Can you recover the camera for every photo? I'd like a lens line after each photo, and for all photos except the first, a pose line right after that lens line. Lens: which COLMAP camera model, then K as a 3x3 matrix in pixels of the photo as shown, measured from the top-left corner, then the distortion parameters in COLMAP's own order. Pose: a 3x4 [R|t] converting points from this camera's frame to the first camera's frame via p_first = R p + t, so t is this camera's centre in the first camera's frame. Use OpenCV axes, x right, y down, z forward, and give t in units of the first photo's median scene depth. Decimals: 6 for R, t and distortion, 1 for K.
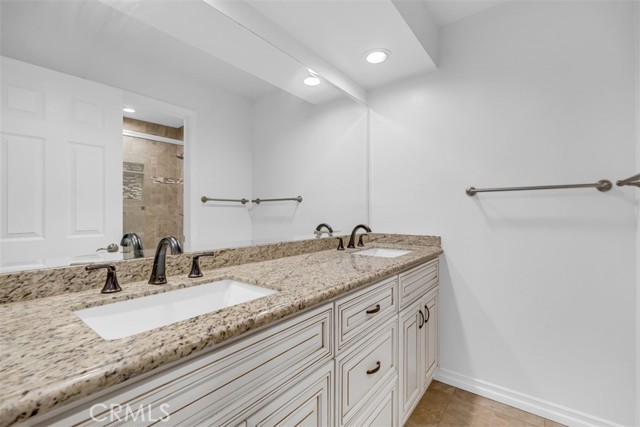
lens RADIAL K [[278.6, 0, 320.0], [0, 278.6, 213.5], [0, 0, 1]] dist [0.000517, 0.000095]
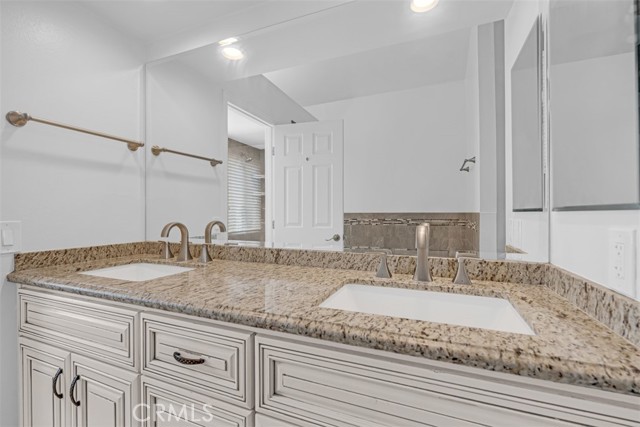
lens RADIAL K [[278.6, 0, 320.0], [0, 278.6, 213.5], [0, 0, 1]] dist [0.000517, 0.000095]
pose [[0.271163, 0.007180, -0.962507, 0.899235], [0.008885, 0.999911, 0.009963, -0.002307], [0.962492, -0.011253, 0.271075, 1.113640]]
